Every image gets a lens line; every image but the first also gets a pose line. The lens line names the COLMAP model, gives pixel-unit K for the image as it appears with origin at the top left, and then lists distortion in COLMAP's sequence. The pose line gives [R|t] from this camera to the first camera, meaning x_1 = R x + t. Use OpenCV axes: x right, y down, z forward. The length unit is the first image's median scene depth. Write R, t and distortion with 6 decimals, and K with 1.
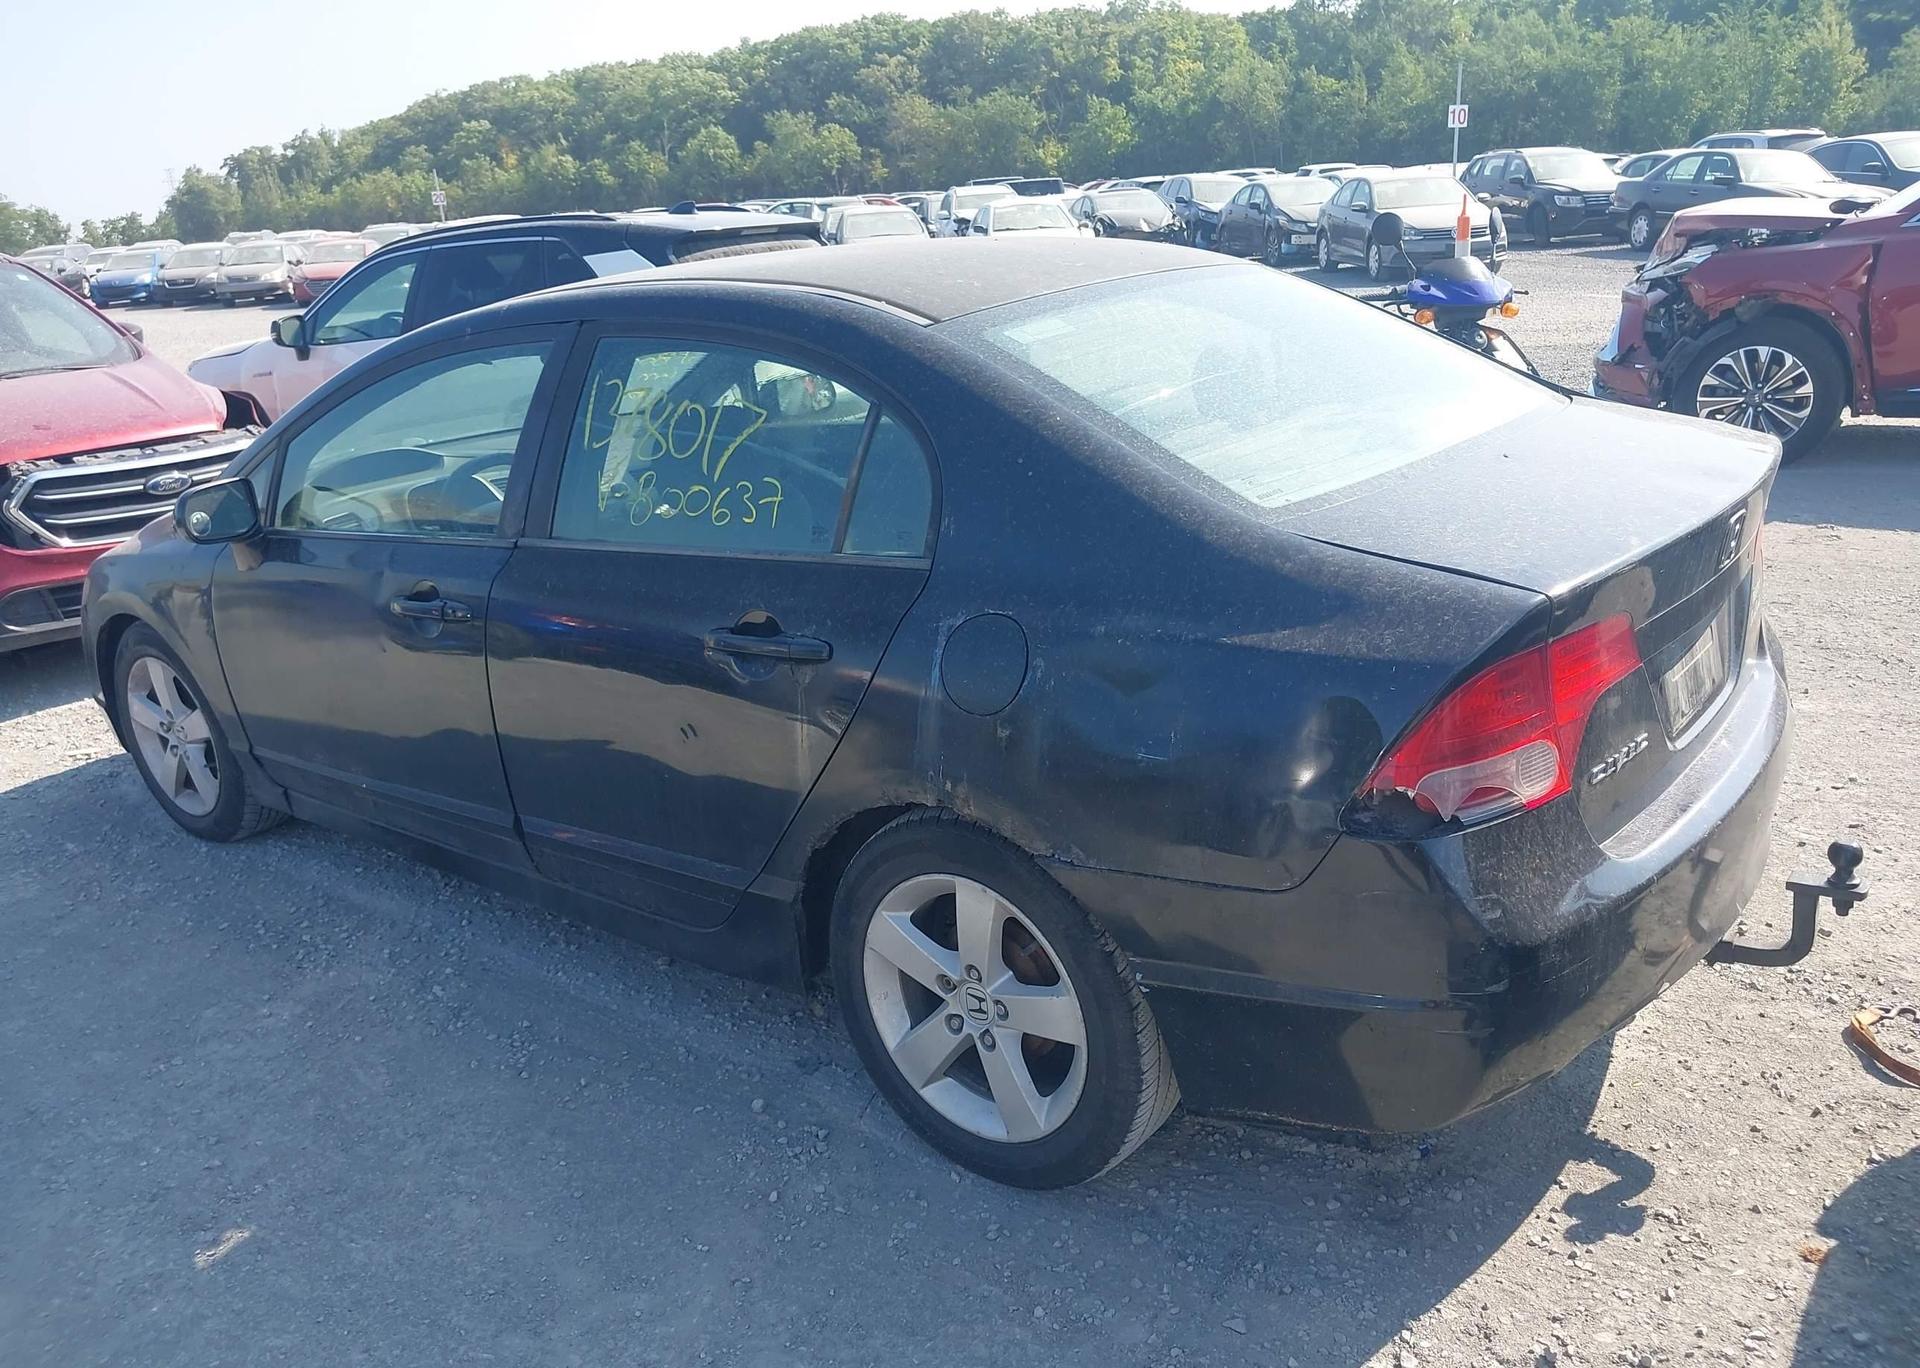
lens RADIAL K [[1508.4, 0, 966.9], [0, 1508.4, 668.8], [0, 0, 1]] dist [0.030407, -0.037713]
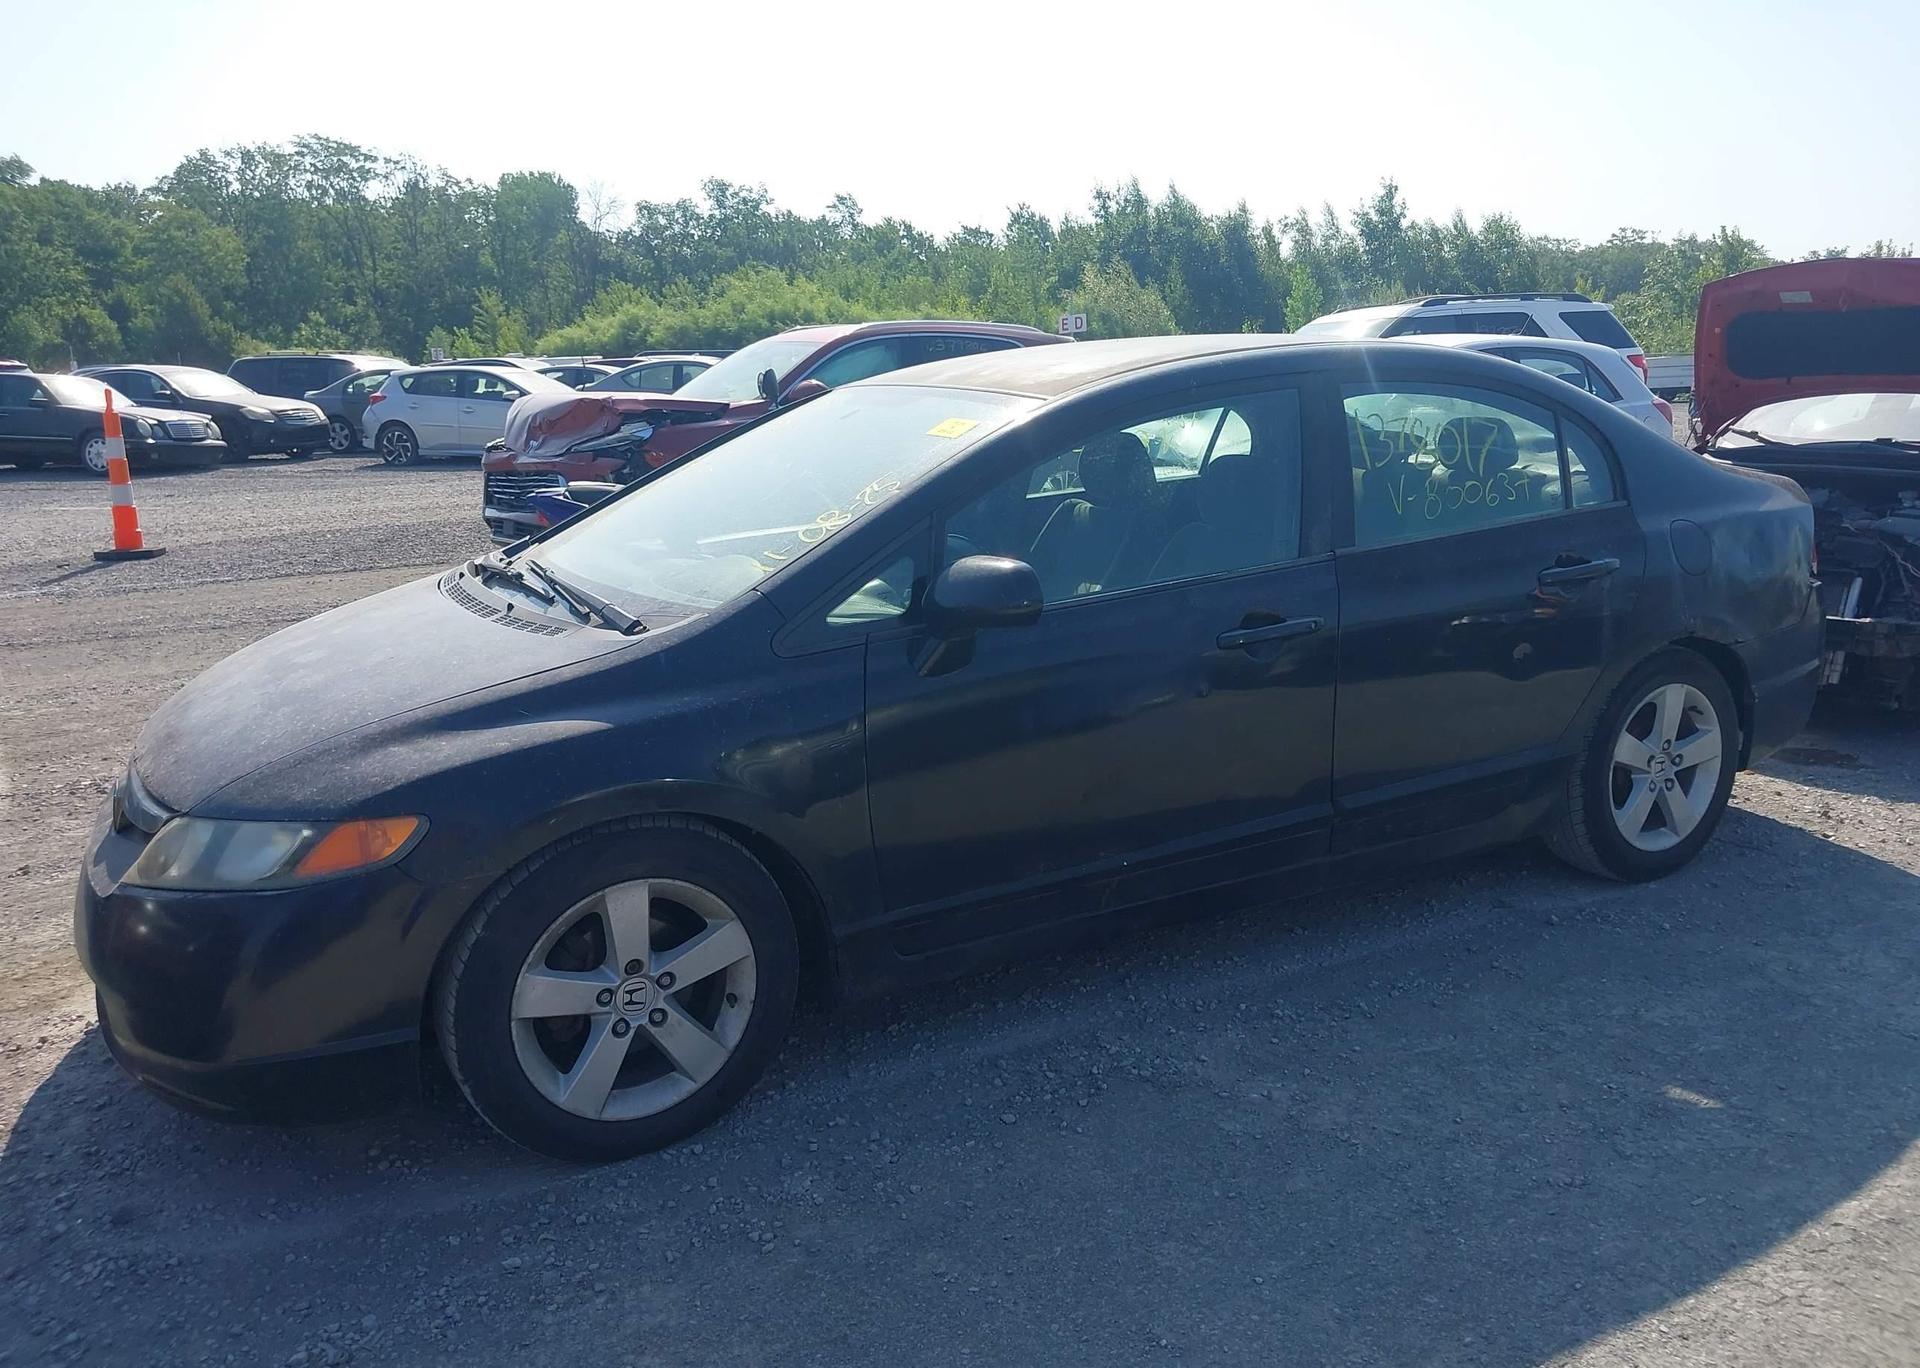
lens RADIAL K [[1508.4, 0, 954.5], [0, 1508.4, 694.0], [0, 0, 1]] dist [0.030407, -0.037713]
pose [[0.392712, -0.143367, 0.908418, -1.194578], [0.268682, 0.962565, 0.035760, -0.081010], [-0.879538, 0.230032, 0.416531, 0.647273]]
